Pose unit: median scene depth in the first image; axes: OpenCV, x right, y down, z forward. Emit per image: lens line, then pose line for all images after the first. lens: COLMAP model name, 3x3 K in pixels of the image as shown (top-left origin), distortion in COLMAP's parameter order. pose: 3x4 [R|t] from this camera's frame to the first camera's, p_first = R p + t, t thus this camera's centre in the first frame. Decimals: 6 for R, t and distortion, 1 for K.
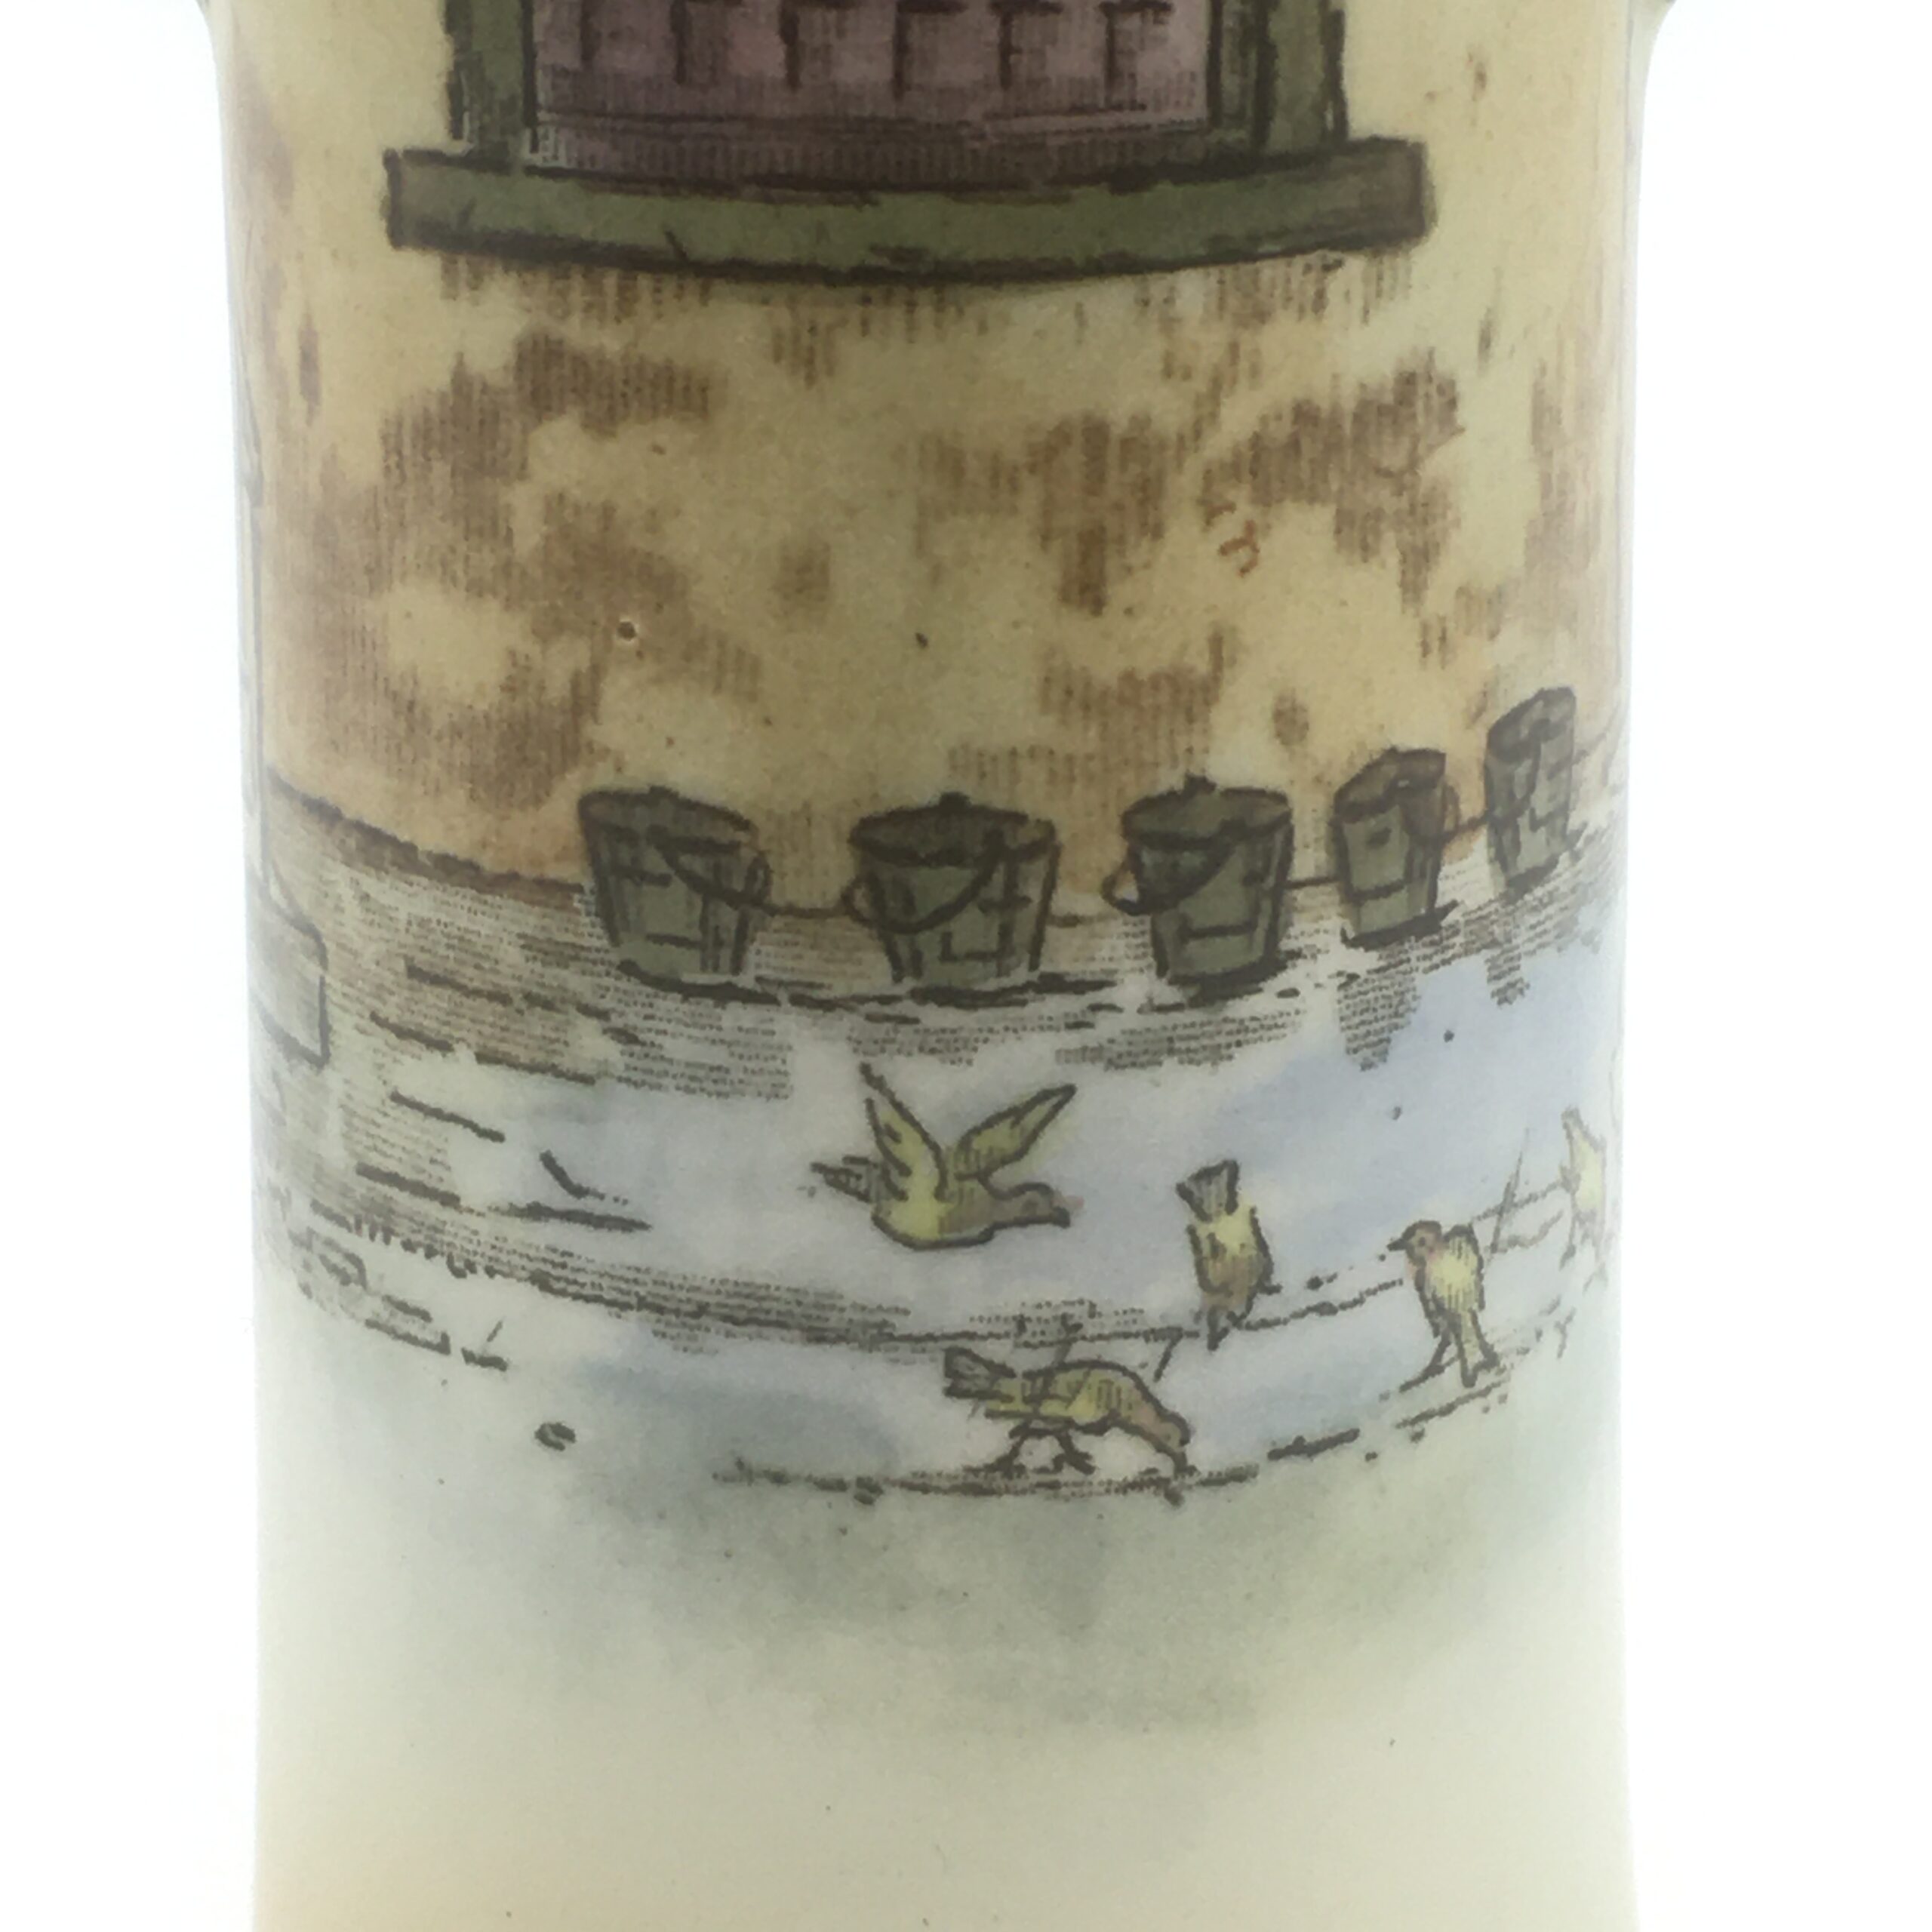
lens RADIAL K [[5973.2, 0, 966.0], [0, 5973.2, 966.0], [0, 0, 1]] dist [0.031430, 1.419846]
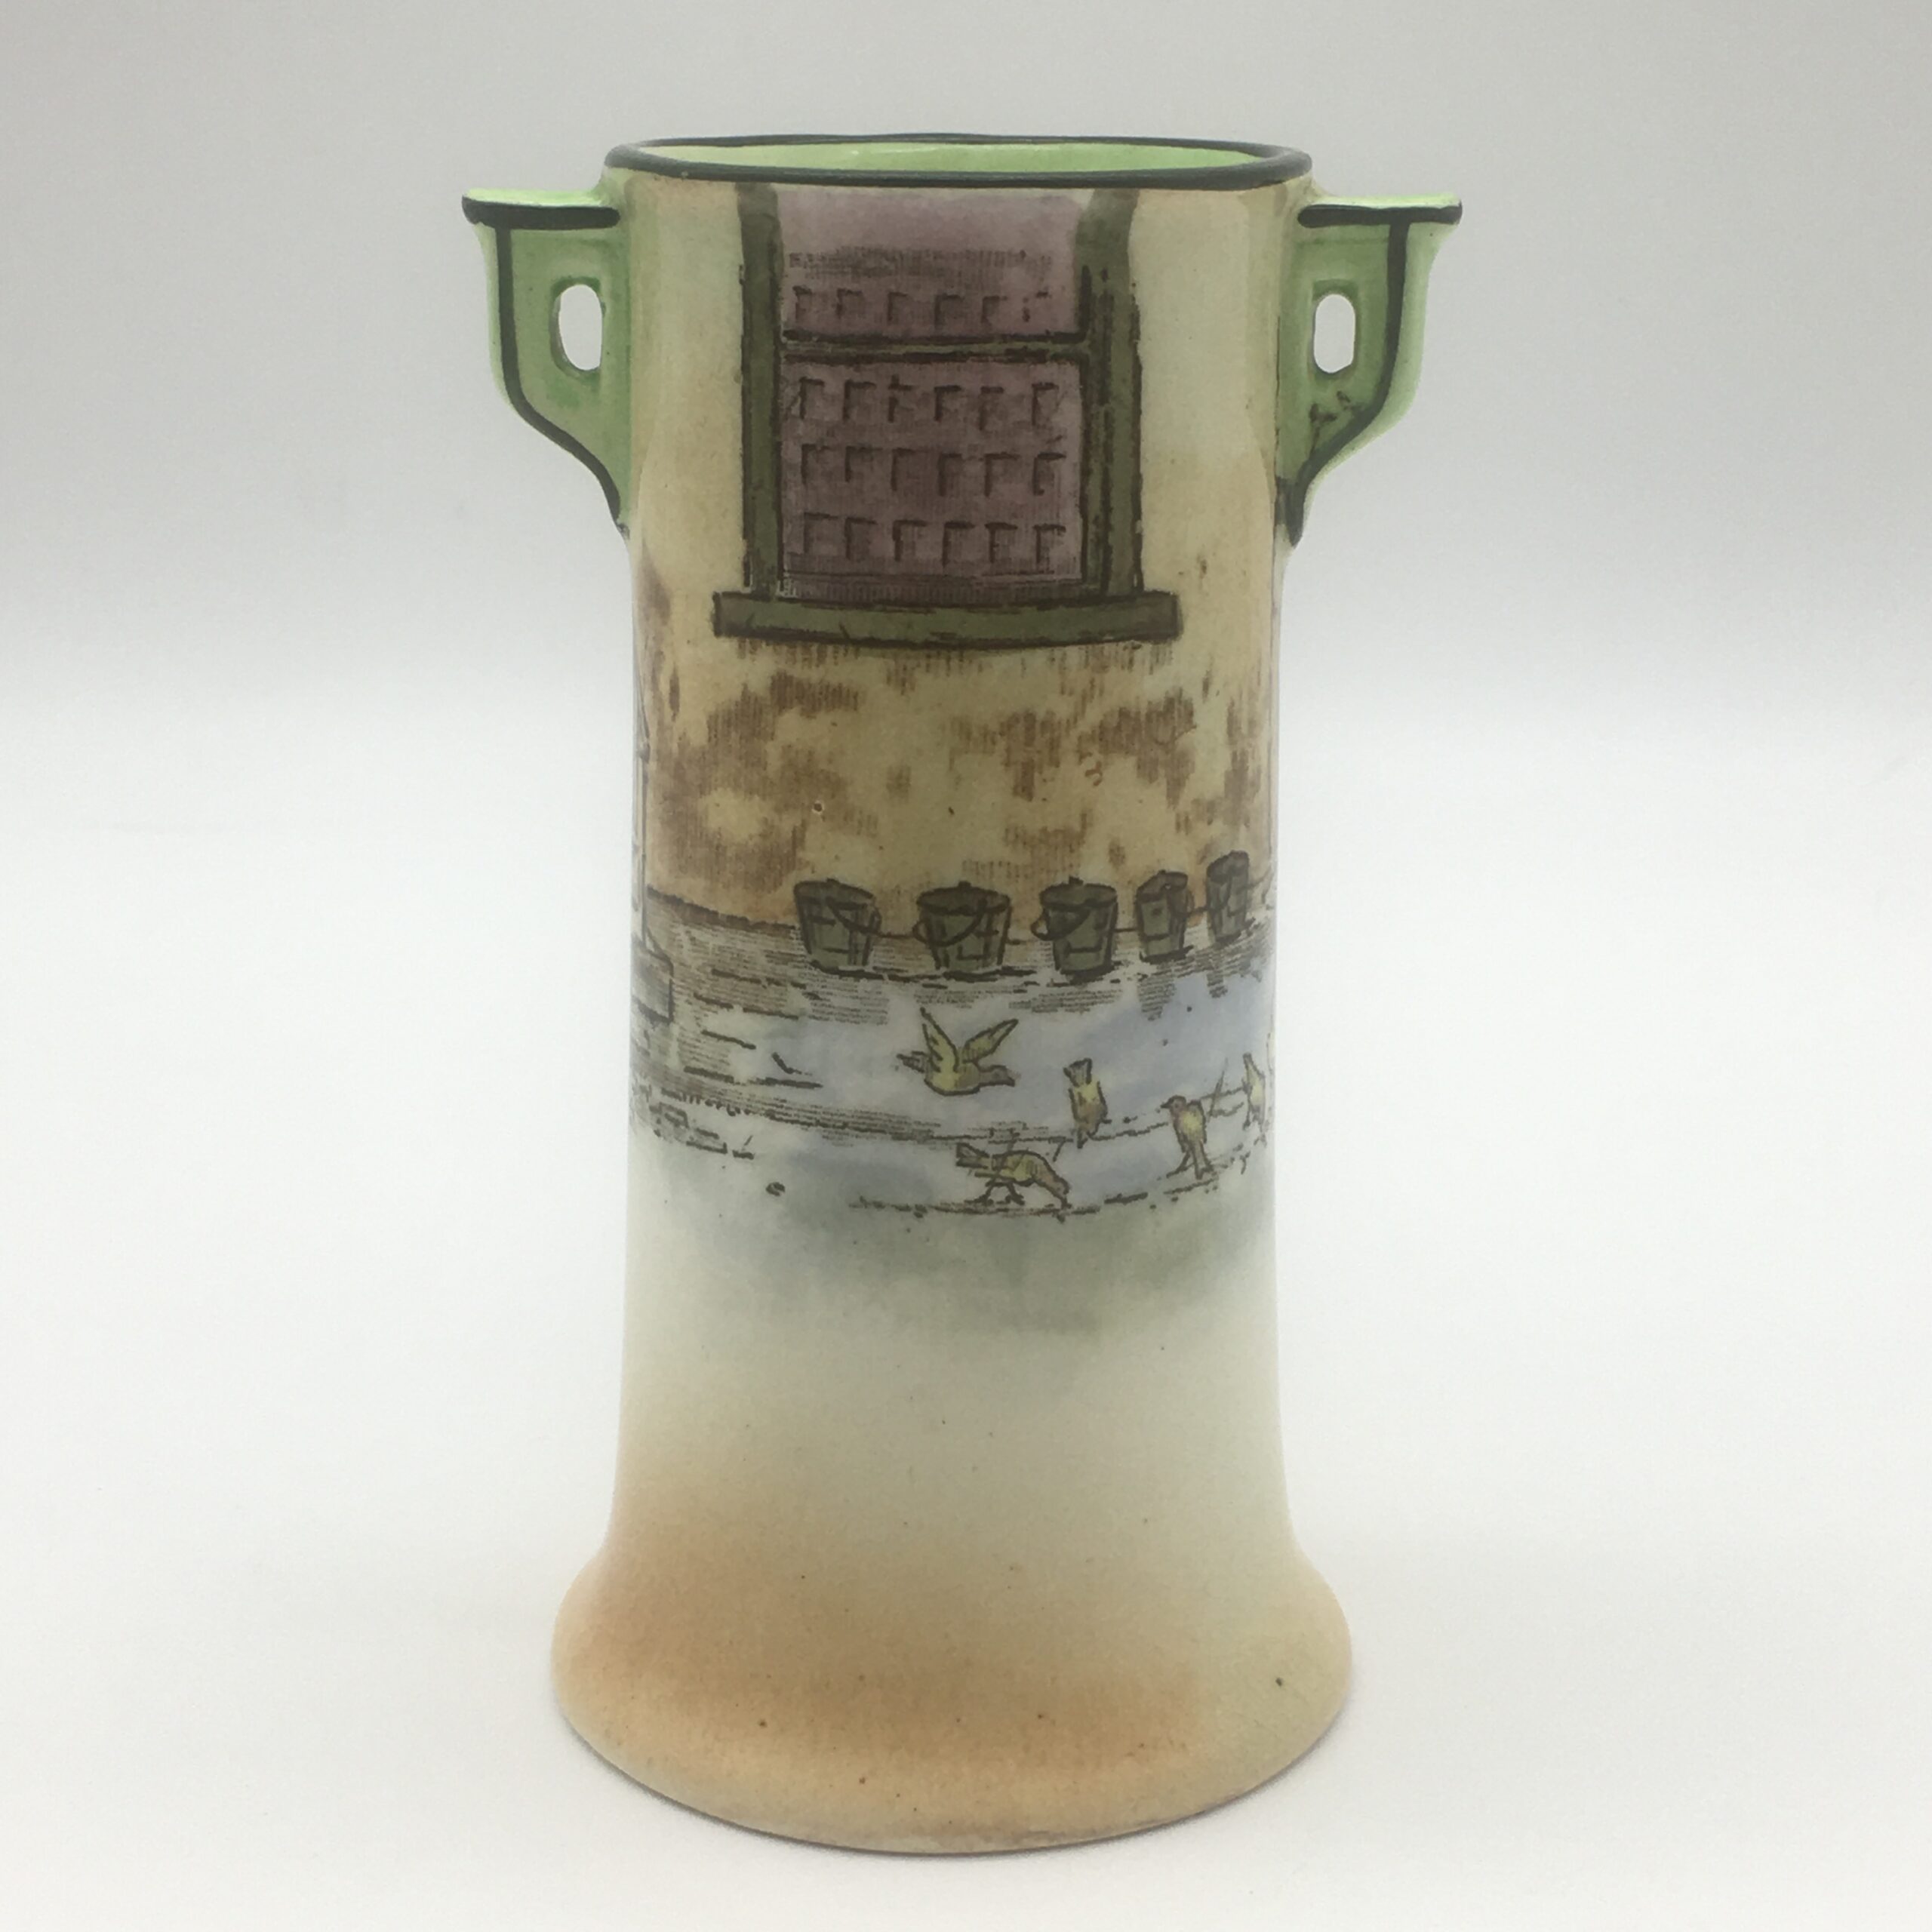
lens RADIAL K [[3857.1, 0, 966.0], [0, 3857.1, 966.0], [0, 0, 1]] dist [0.116210, 2.002573]
pose [[0.999910, 0.012544, 0.004810, -0.007801], [-0.011941, 0.993903, -0.109613, 0.155906], [-0.006156, 0.109546, 0.993963, -0.411275]]
